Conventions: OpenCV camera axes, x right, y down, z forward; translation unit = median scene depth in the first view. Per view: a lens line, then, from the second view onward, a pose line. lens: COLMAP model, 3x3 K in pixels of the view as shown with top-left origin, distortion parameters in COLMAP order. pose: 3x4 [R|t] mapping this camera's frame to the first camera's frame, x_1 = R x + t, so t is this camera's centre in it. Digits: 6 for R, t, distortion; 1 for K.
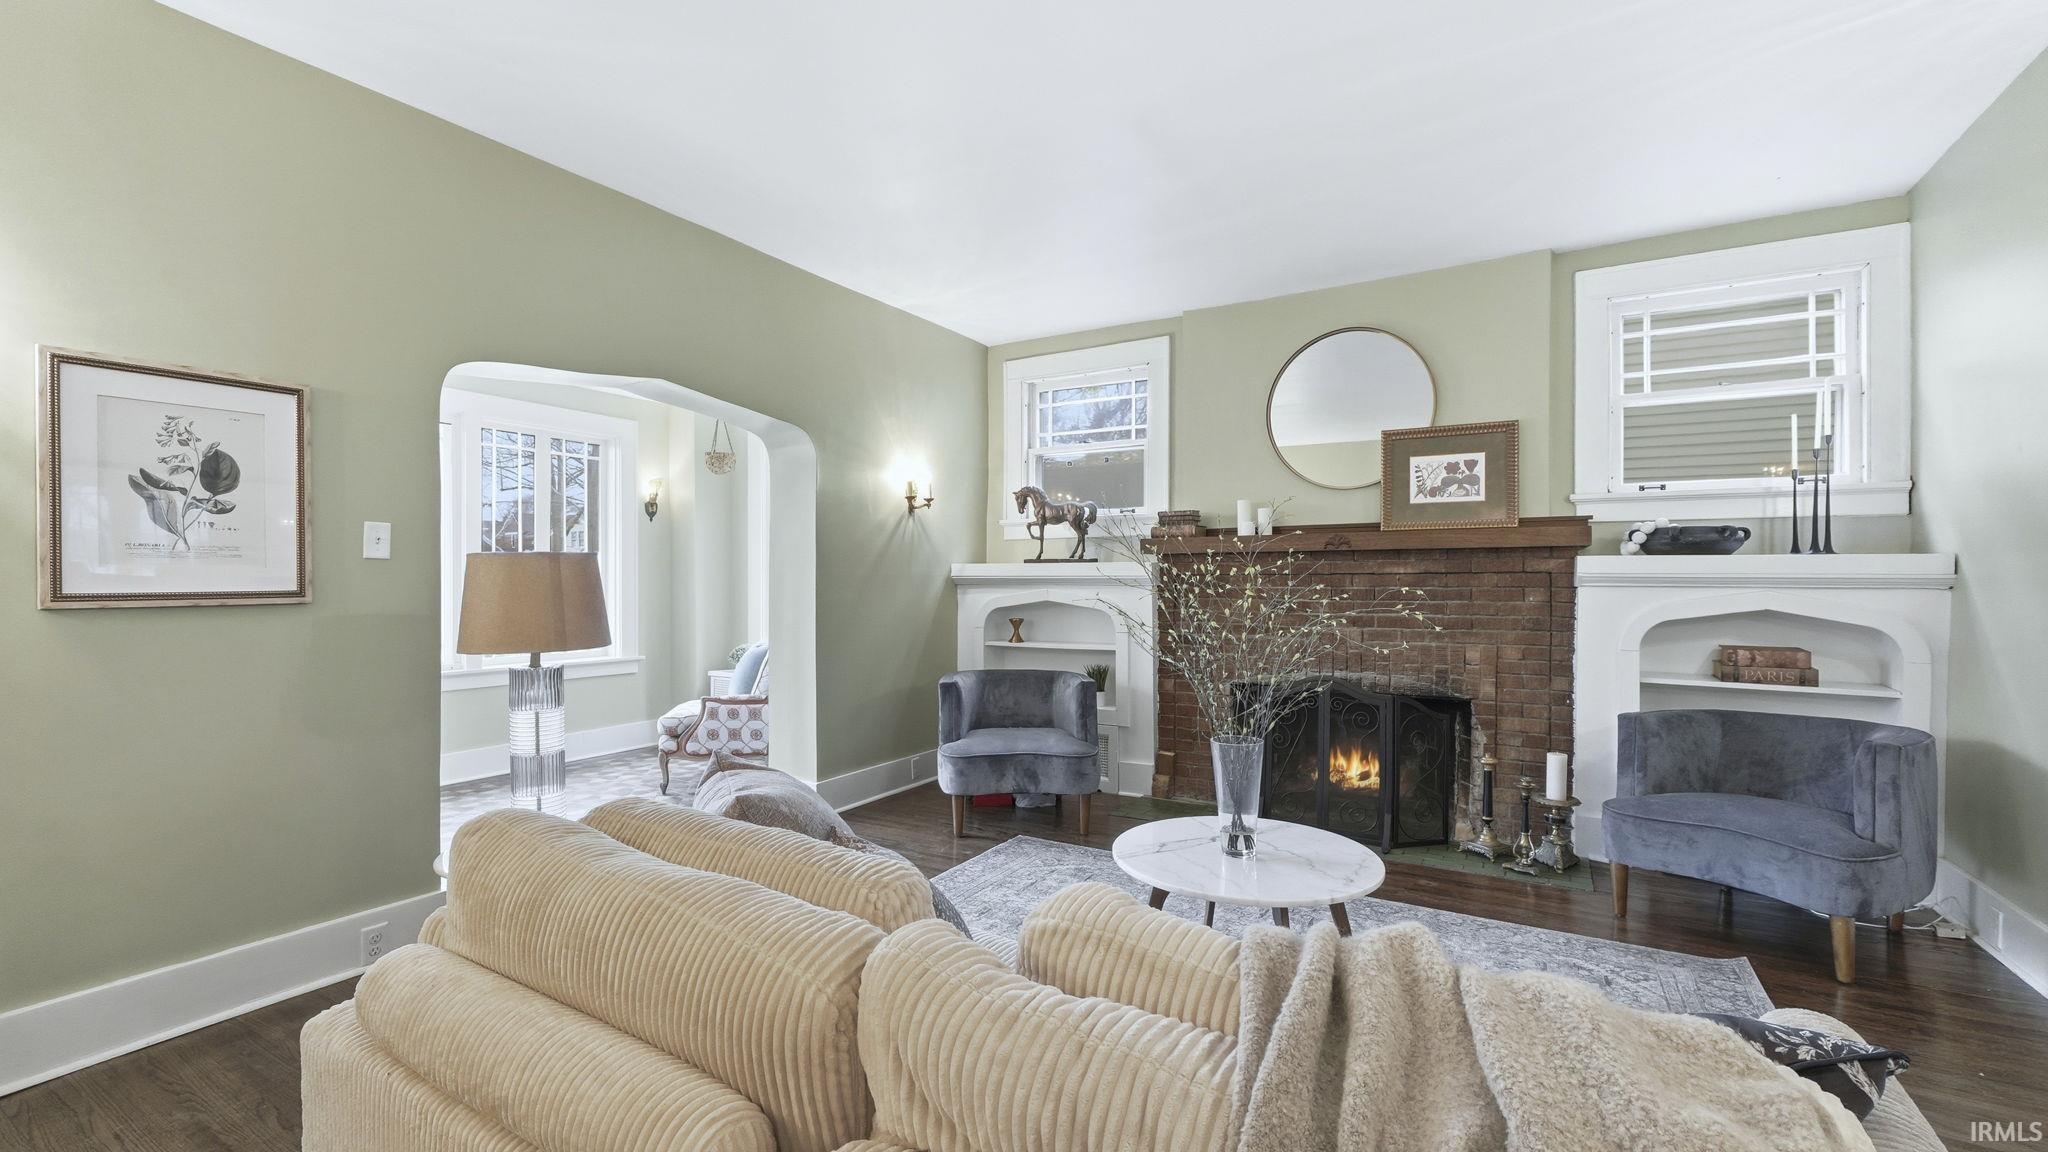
lens RADIAL K [[861.0, 0, 1016.8], [0, 861.0, 576.3], [0, 0, 1]] dist [-0.005739, 0.000174]
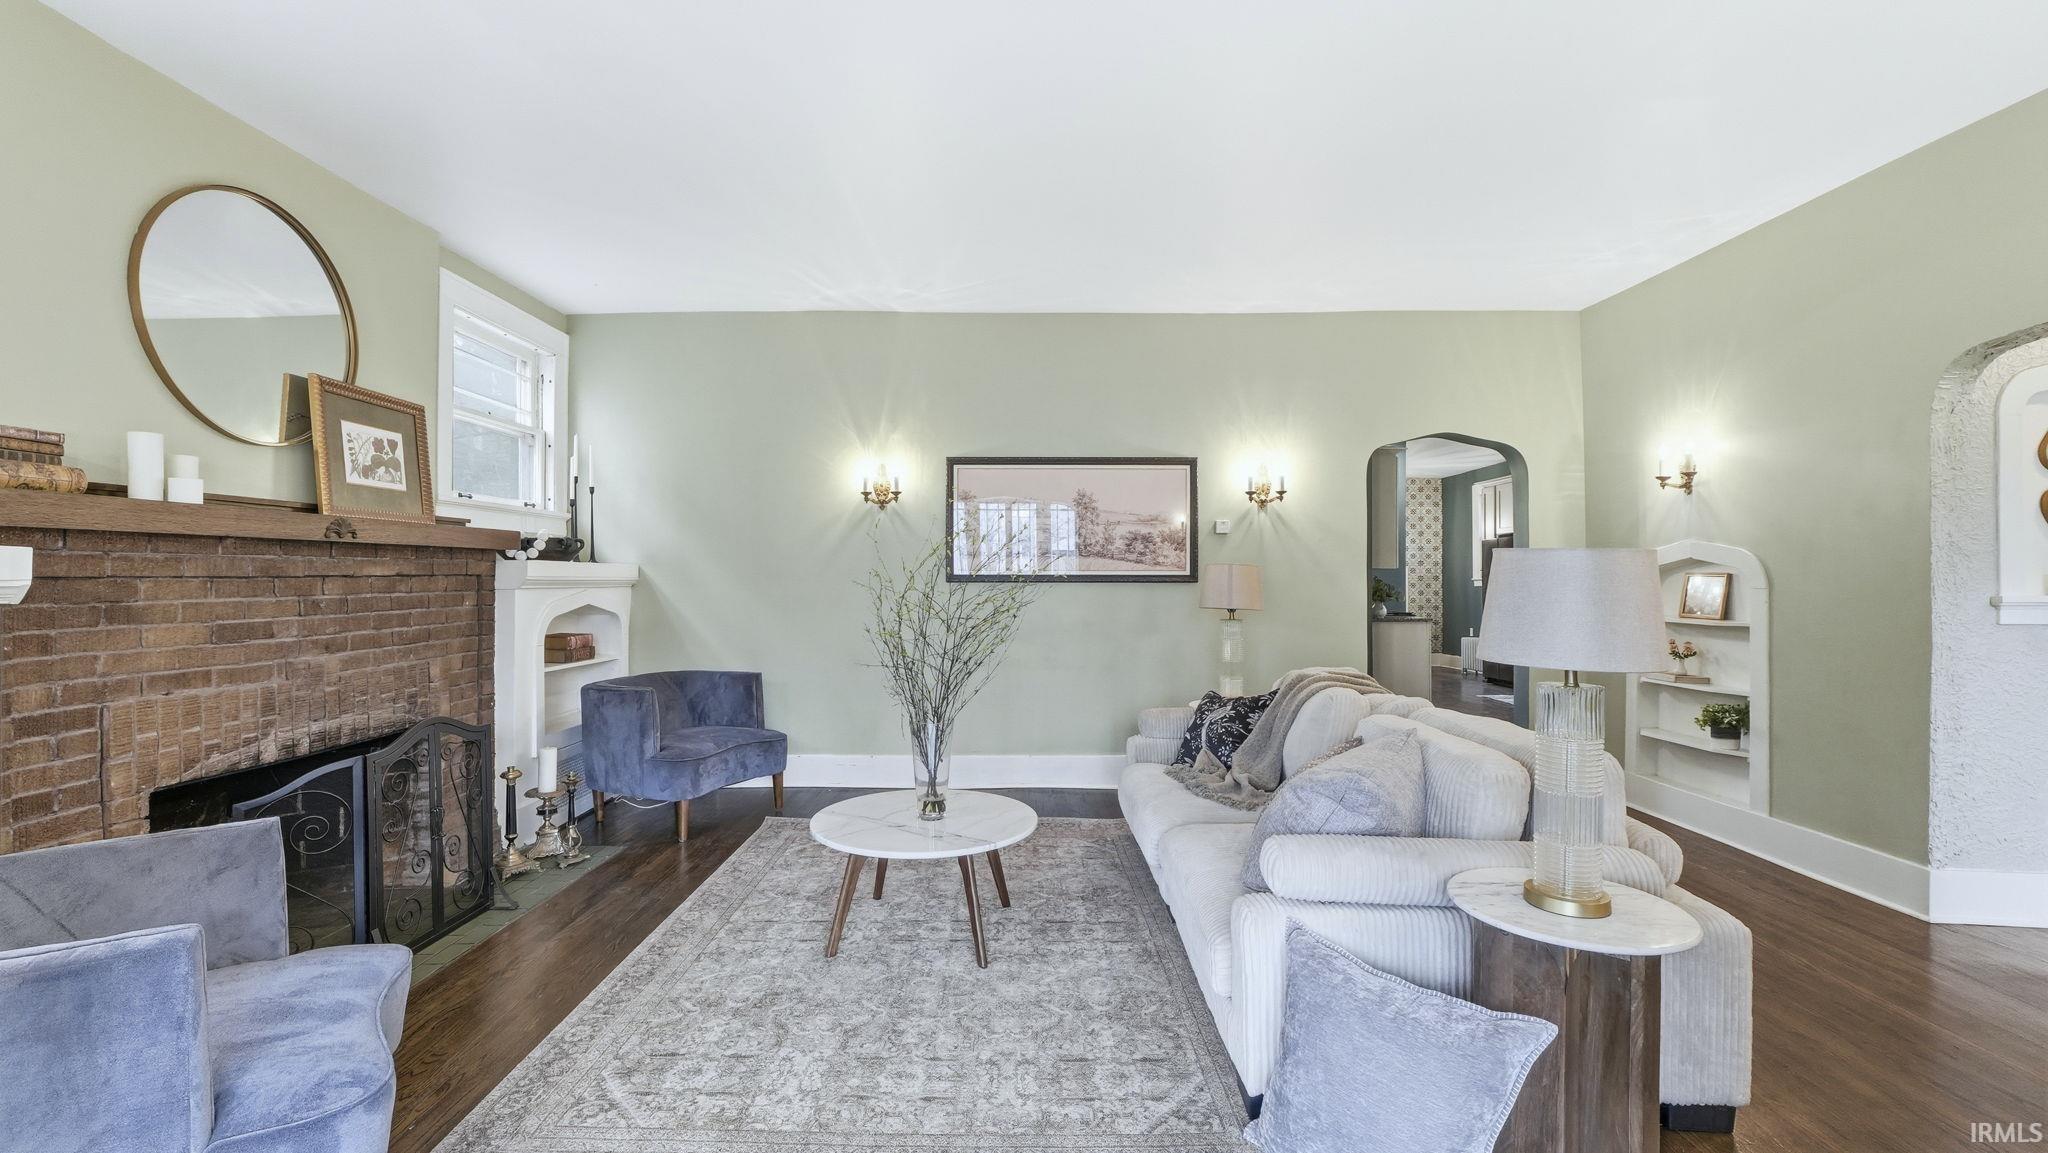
lens RADIAL K [[861.0, 0, 1007.5], [0, 861.0, 576.5], [0, 0, 1]] dist [-0.005739, 0.000174]
pose [[-0.503625, 0.000993, 0.863922, -0.499638], [0.002068, 0.999998, 0.000056, -0.002028], [-0.863920, 0.001815, -0.503626, 0.927877]]
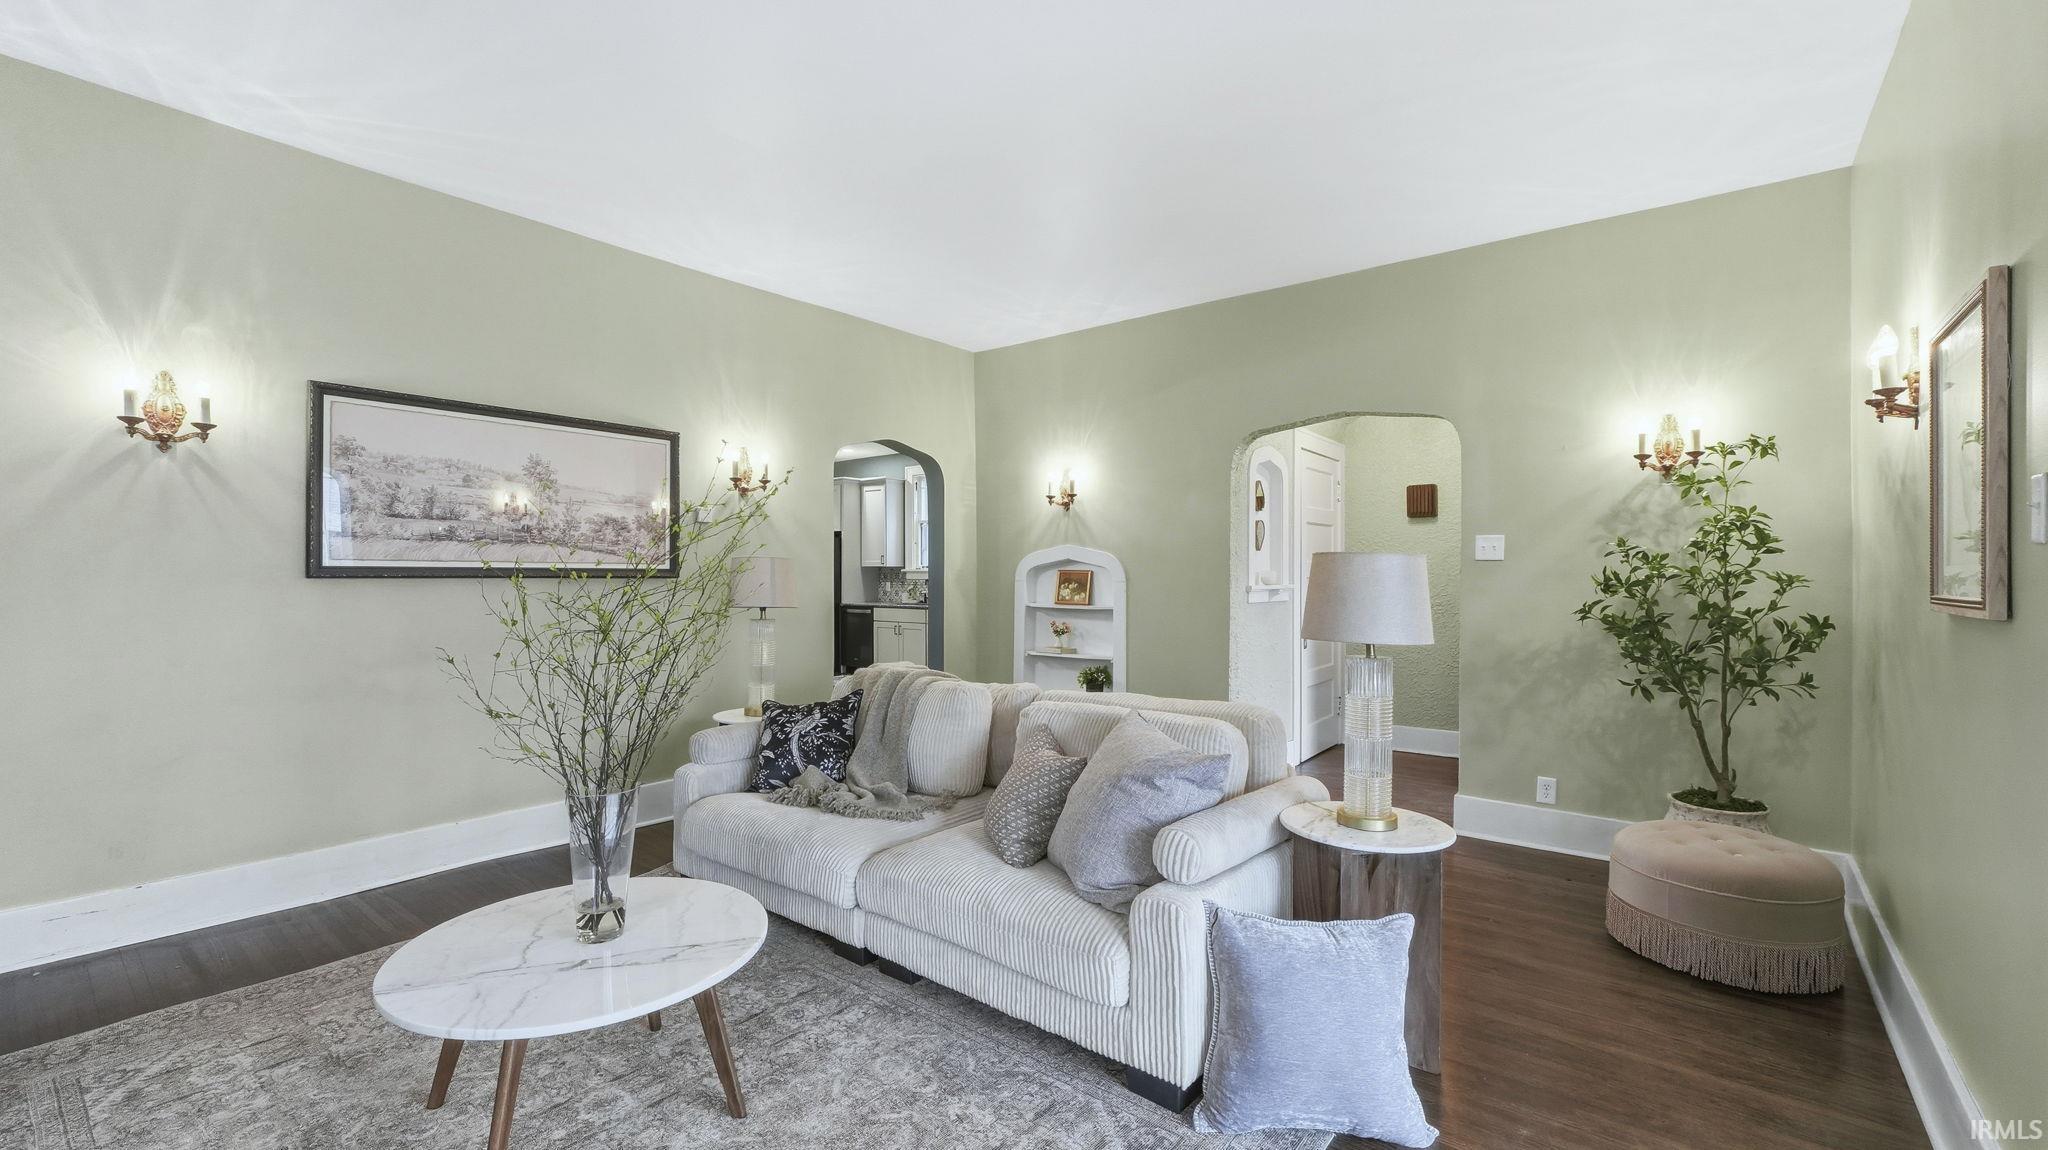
lens RADIAL K [[861.0, 0, 1011.6], [0, 861.0, 570.5], [0, 0, 1]] dist [-0.005739, 0.000174]
pose [[-0.989015, -0.001648, 0.147805, -0.137257], [-0.002156, 0.999992, -0.003272, 0.000511], [-0.147799, -0.003555, -0.989011, 1.054825]]
